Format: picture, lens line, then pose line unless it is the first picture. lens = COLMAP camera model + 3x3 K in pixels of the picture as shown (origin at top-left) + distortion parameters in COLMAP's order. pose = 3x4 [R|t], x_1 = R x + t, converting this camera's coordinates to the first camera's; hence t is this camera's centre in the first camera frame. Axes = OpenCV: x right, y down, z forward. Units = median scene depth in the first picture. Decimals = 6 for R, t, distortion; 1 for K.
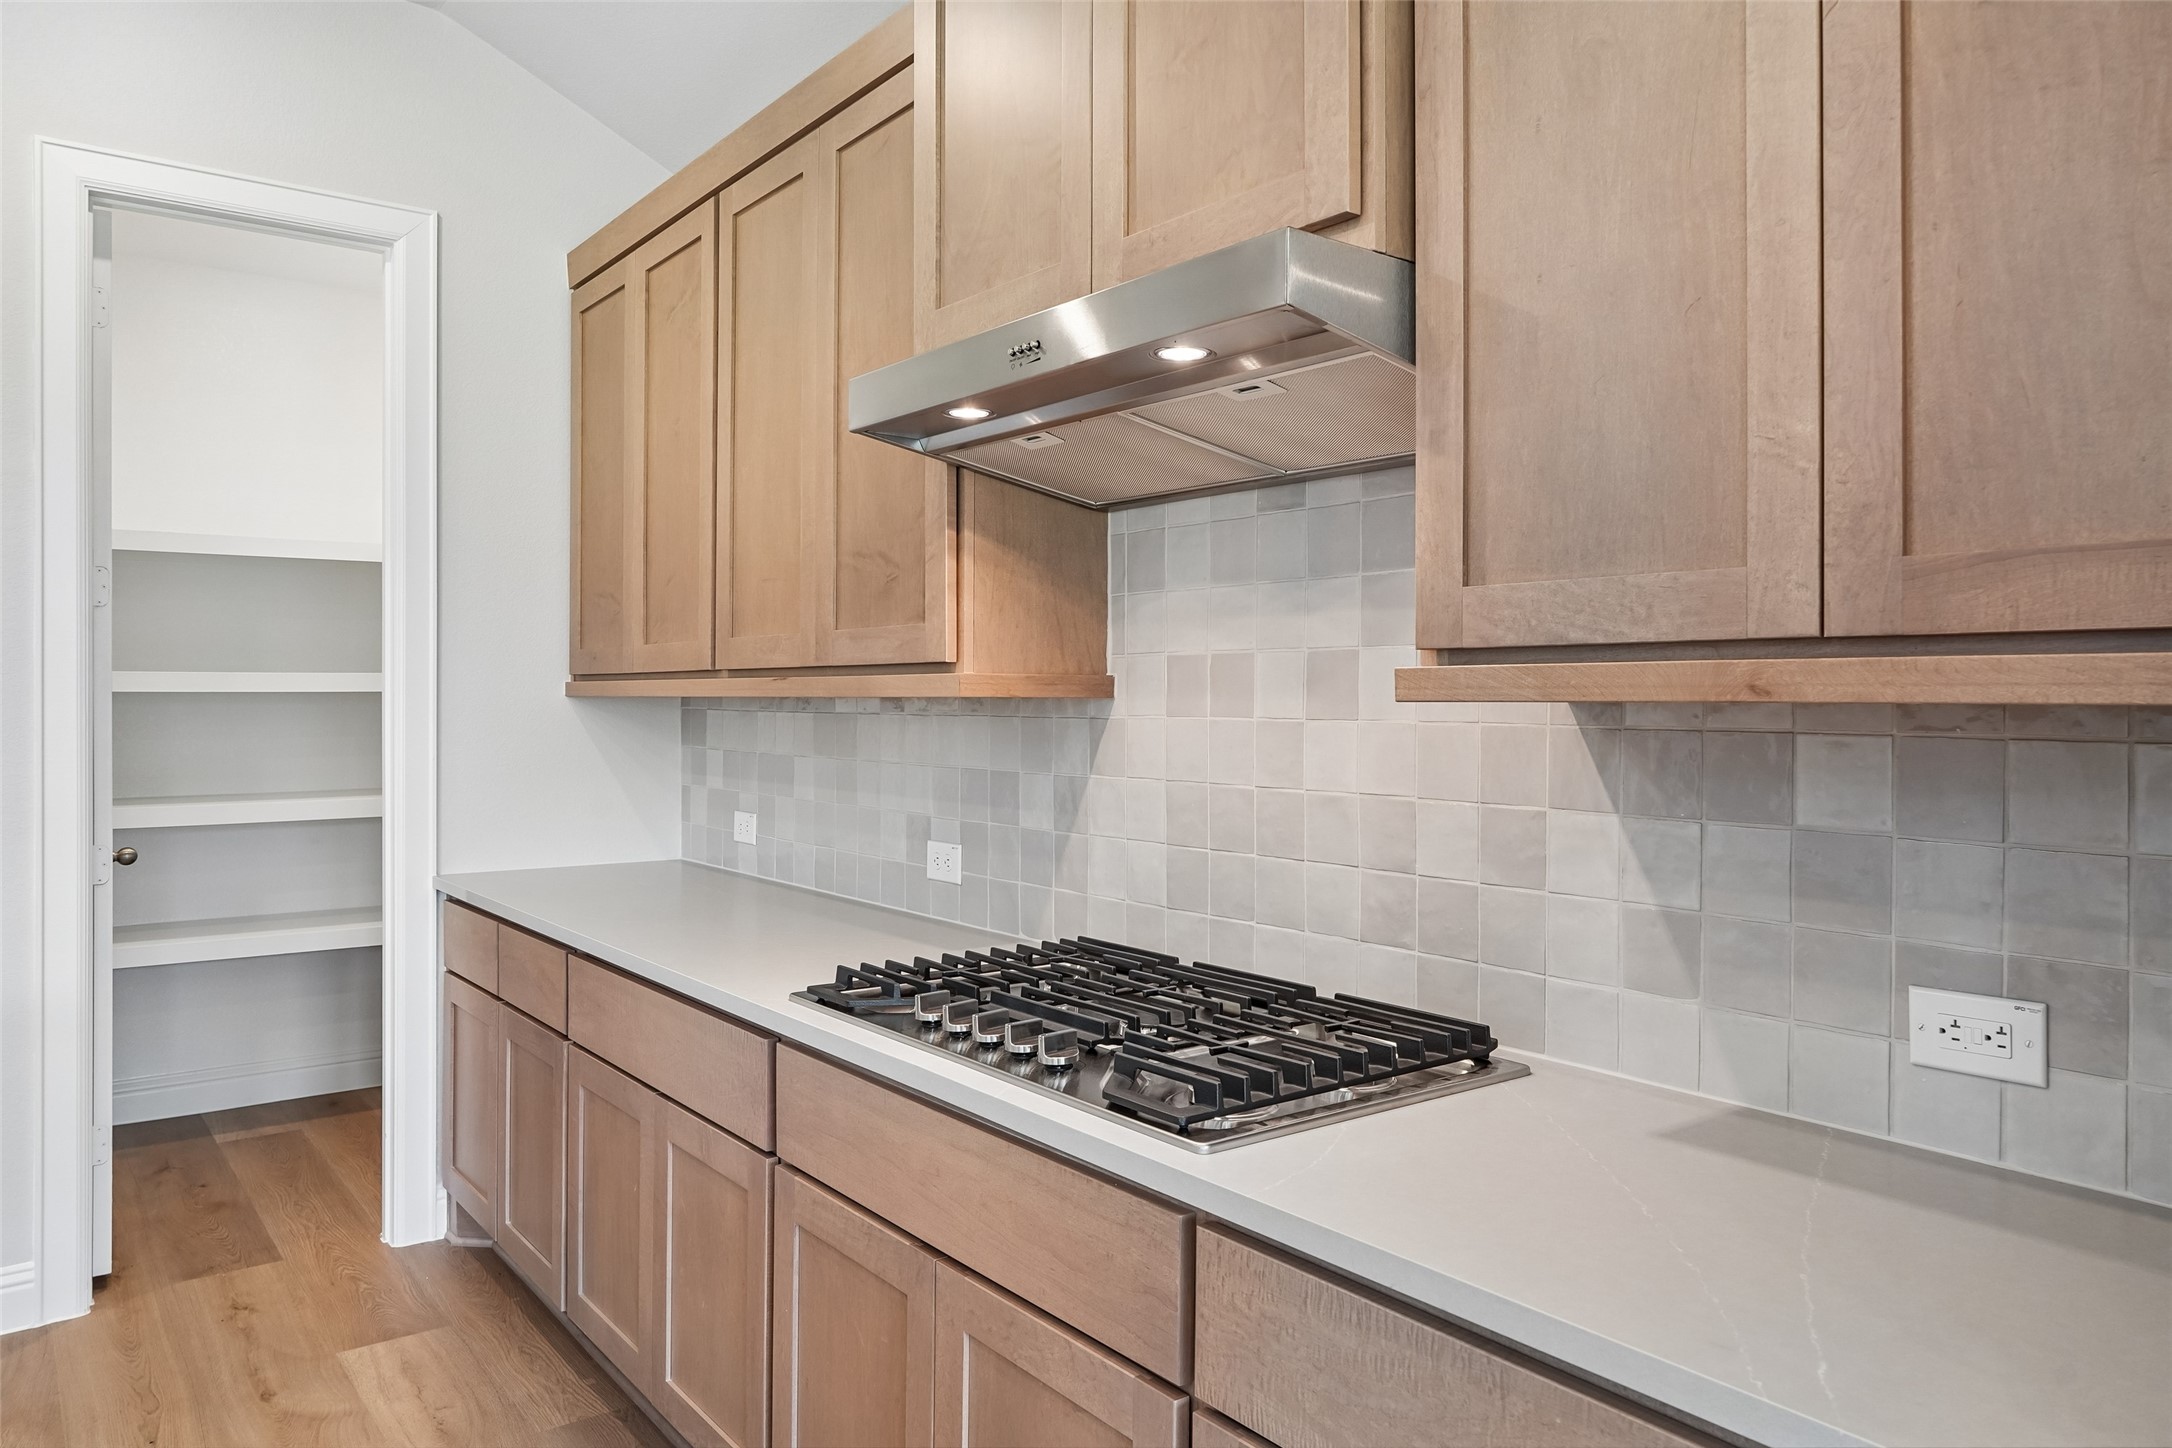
lens RADIAL K [[1486.8, 0, 1046.0], [0, 1486.8, 694.4], [0, 0, 1]] dist [-0.016153, 0.013809]
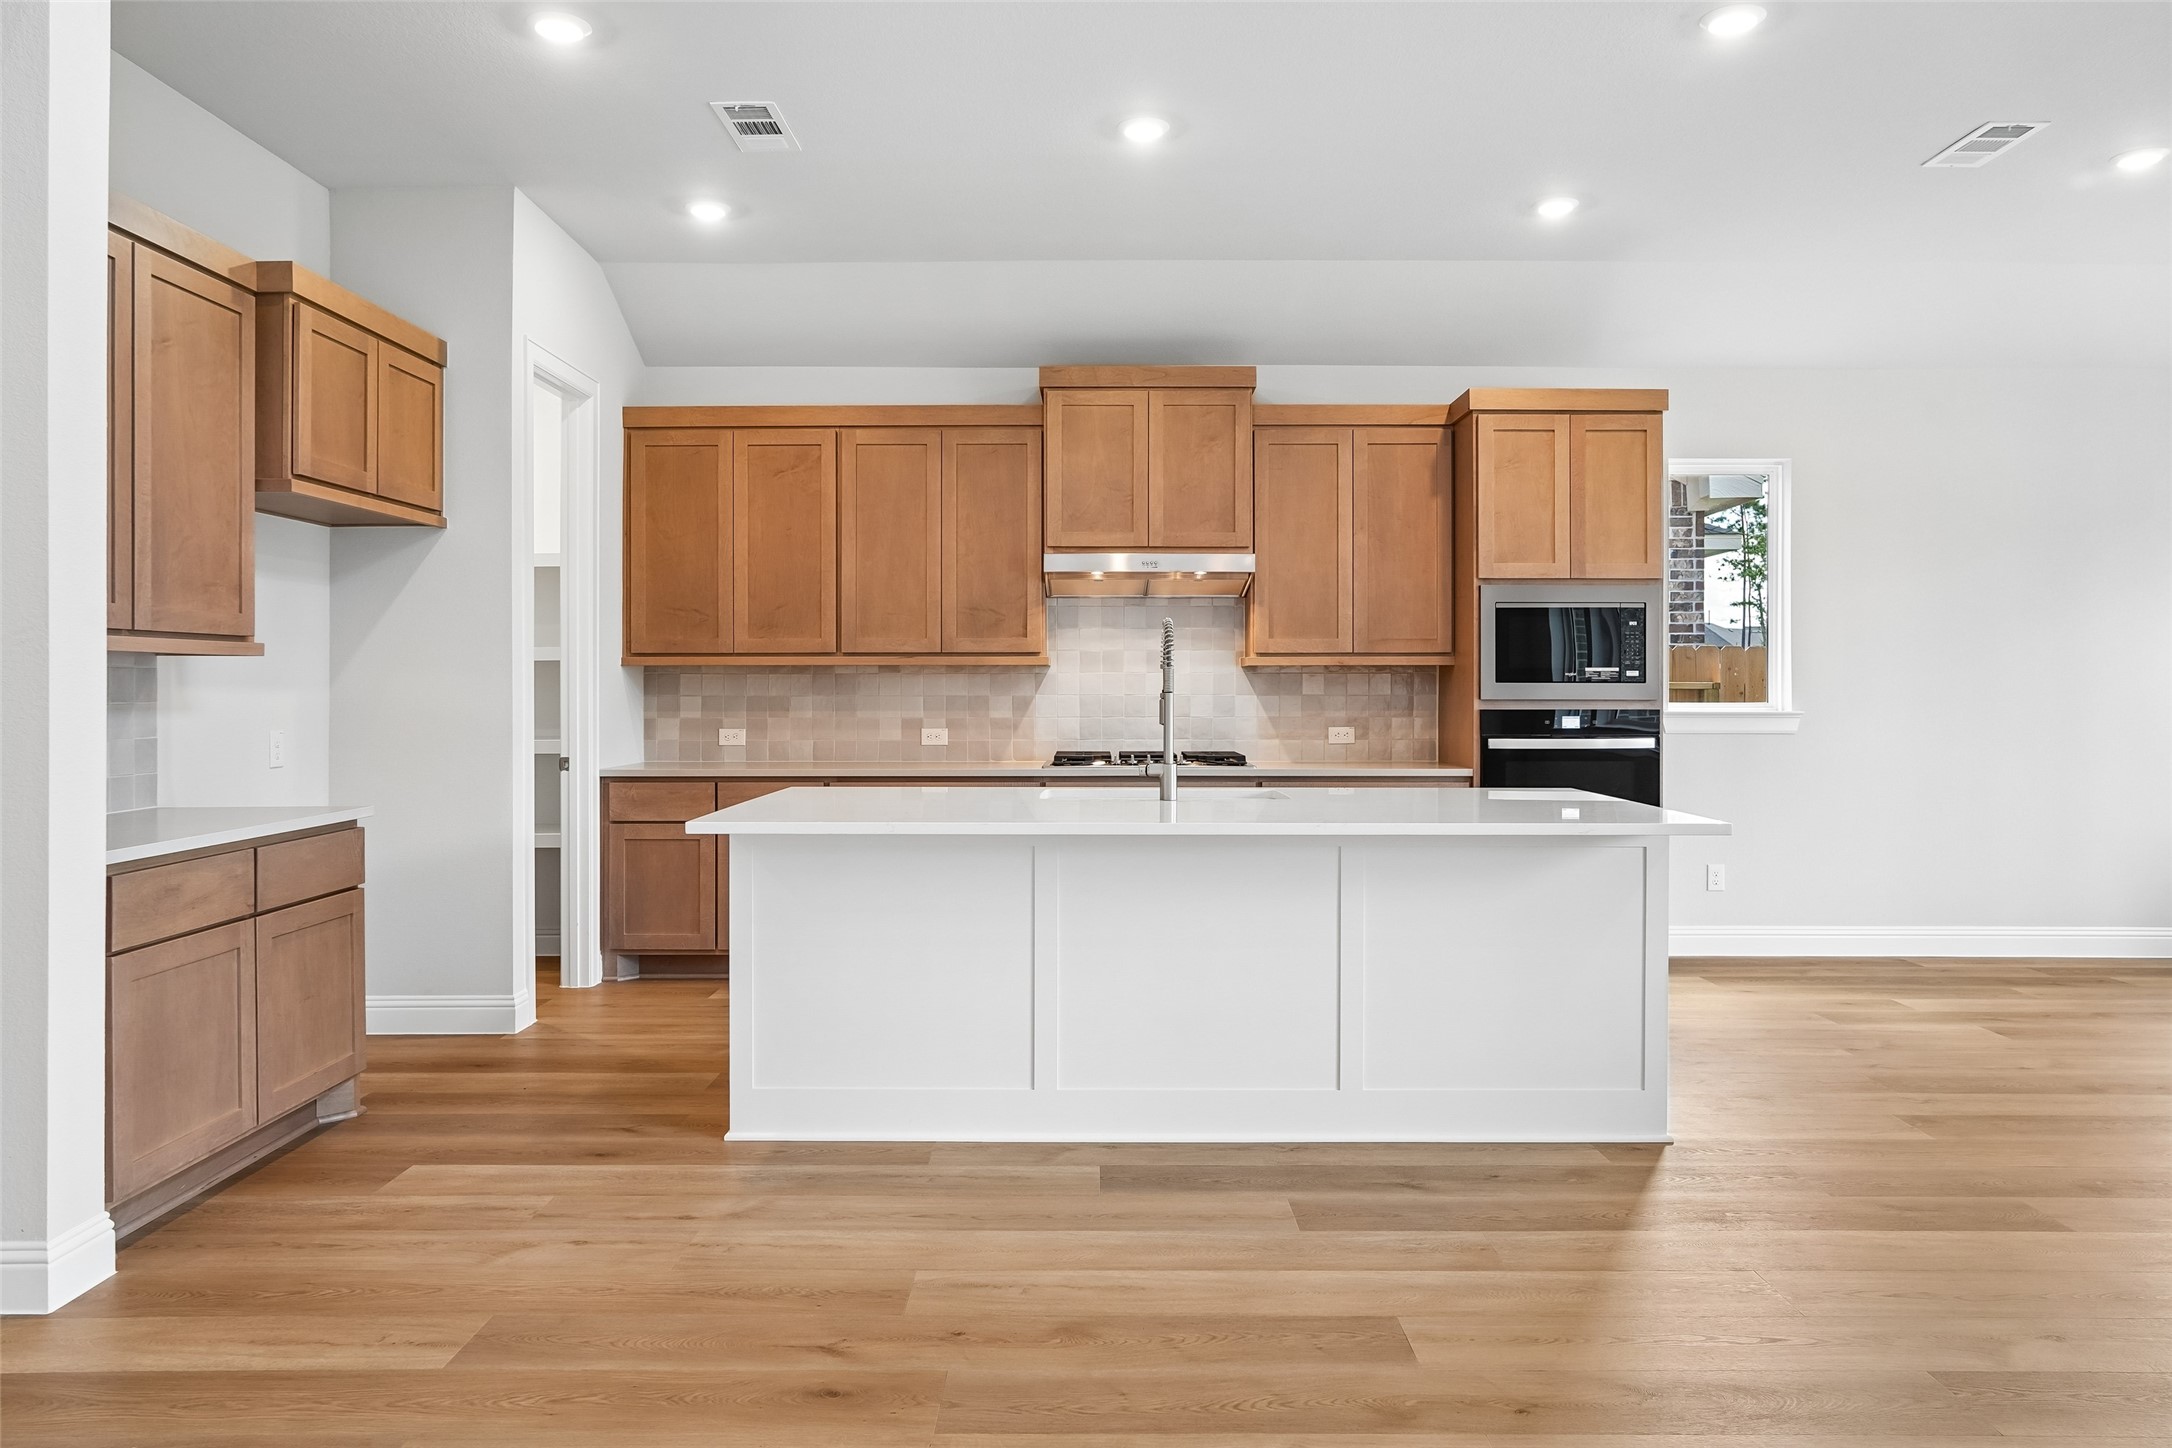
lens RADIAL K [[1486.8, 0, 1081.1], [0, 1486.8, 692.8], [0, 0, 1]] dist [-0.016153, 0.013809]
pose [[0.593268, -0.003552, 0.804997, -2.266183], [0.000984, 0.999993, 0.003686, 0.044350], [-0.805004, -0.001395, 0.593267, -0.713913]]
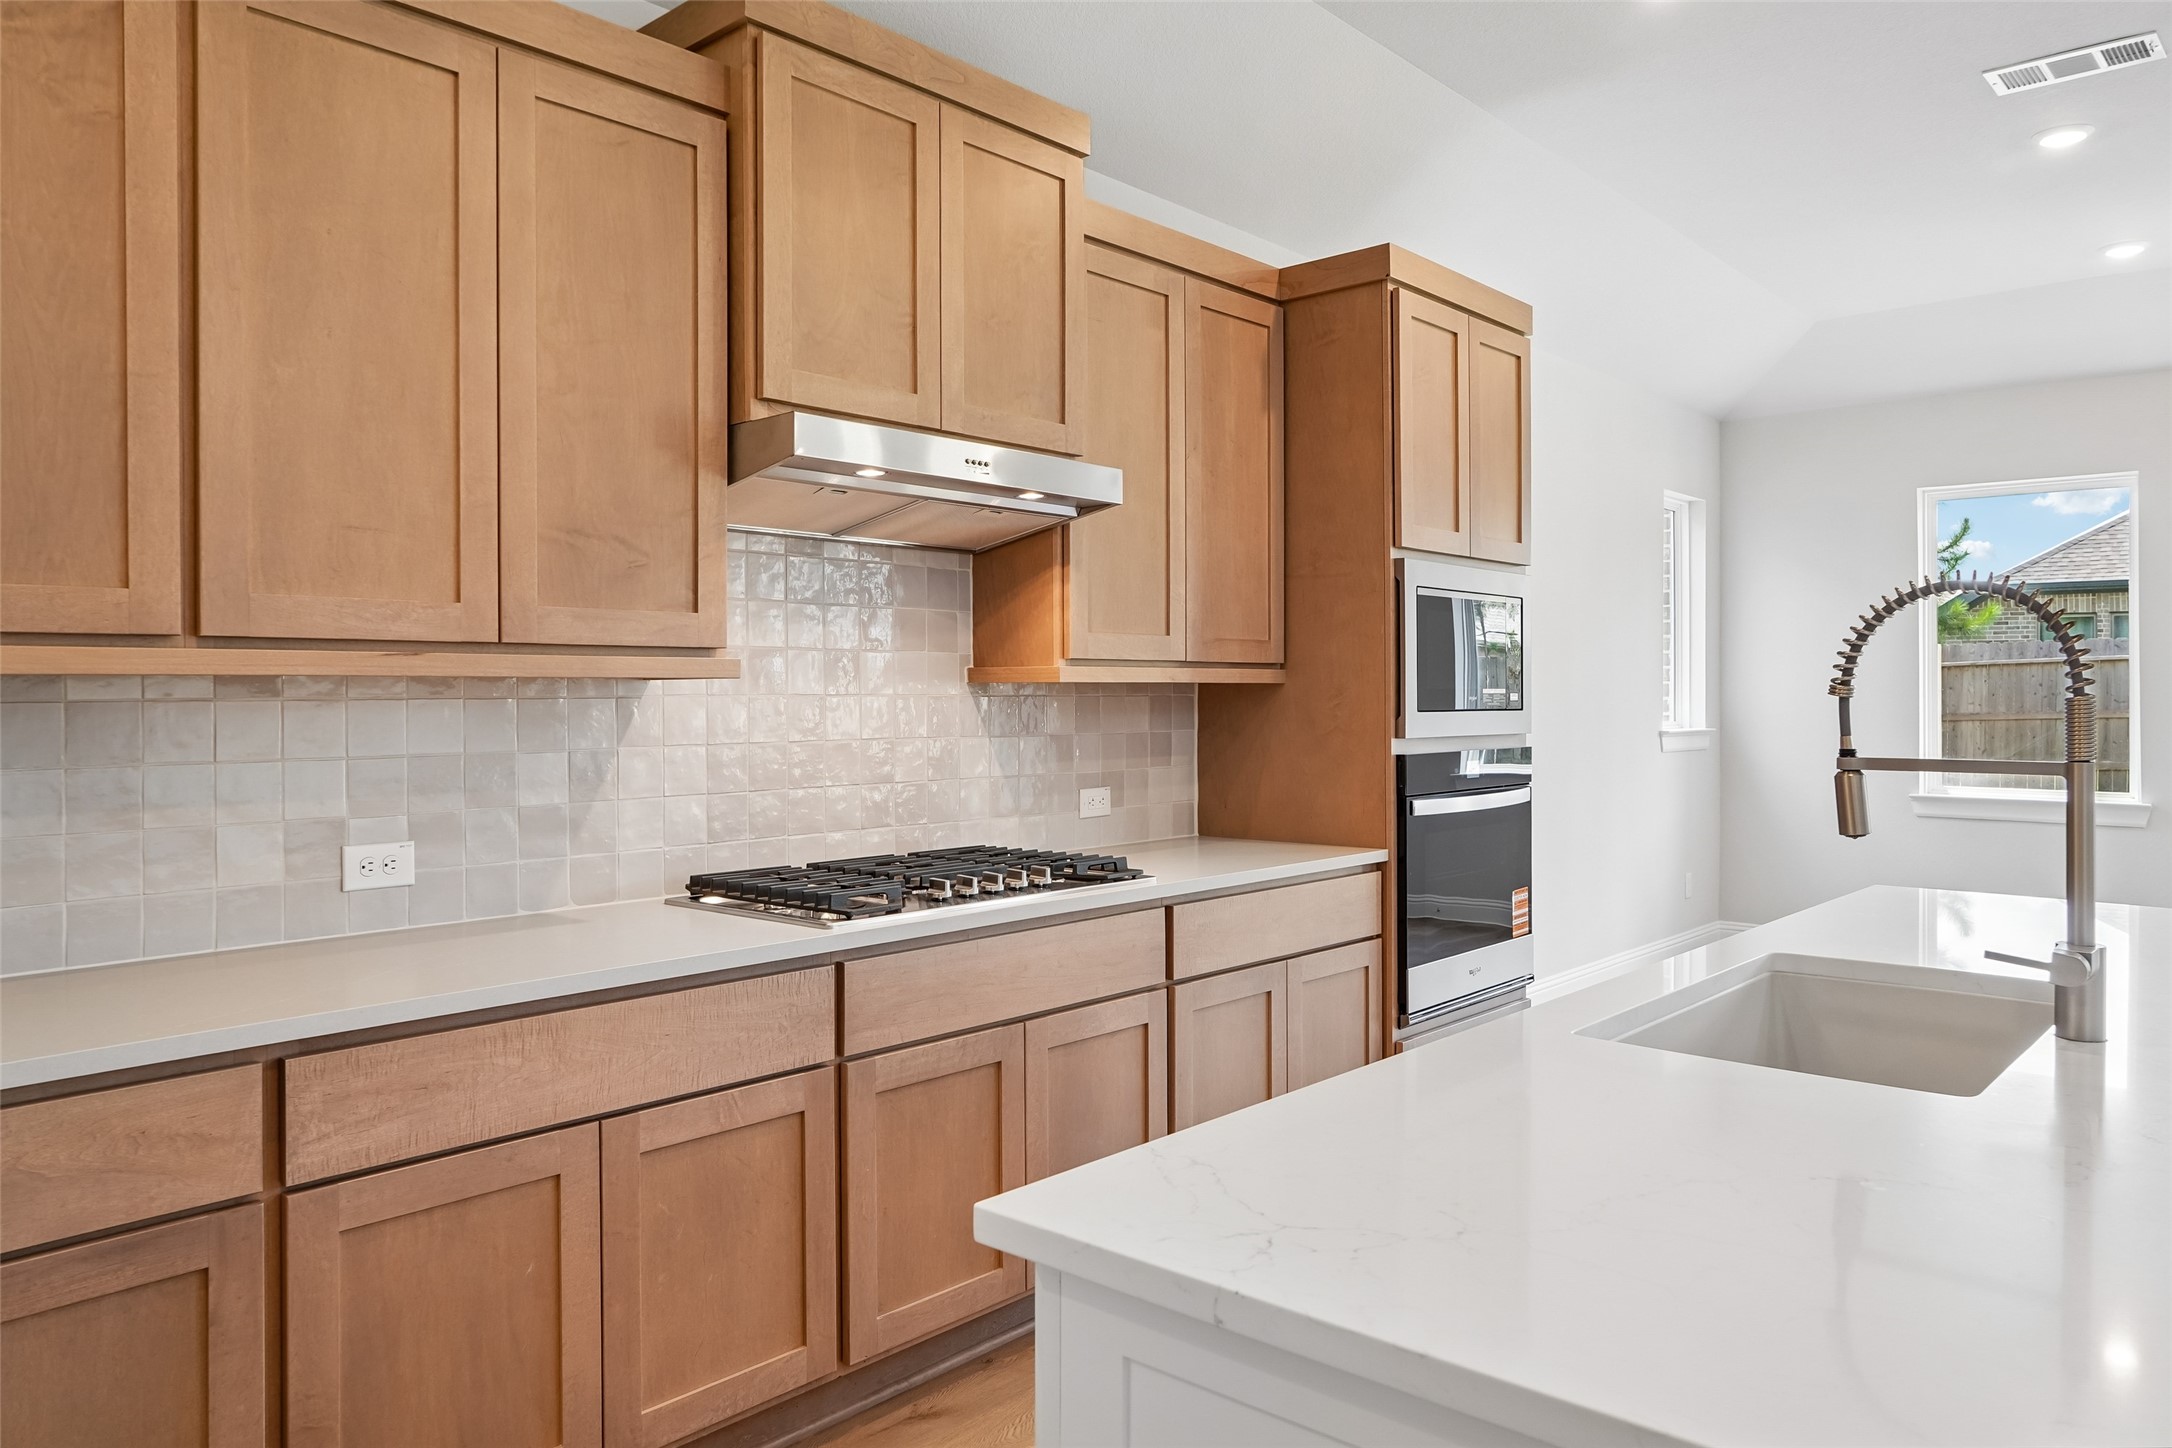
lens RADIAL K [[1486.8, 0, 1100.2], [0, 1486.8, 692.2], [0, 0, 1]] dist [-0.016153, 0.013809]
pose [[-0.222550, 0.002976, 0.974917, -1.276920], [0.003924, 0.999990, -0.002157, 0.016848], [-0.974913, 0.003346, -0.222560, 0.973586]]
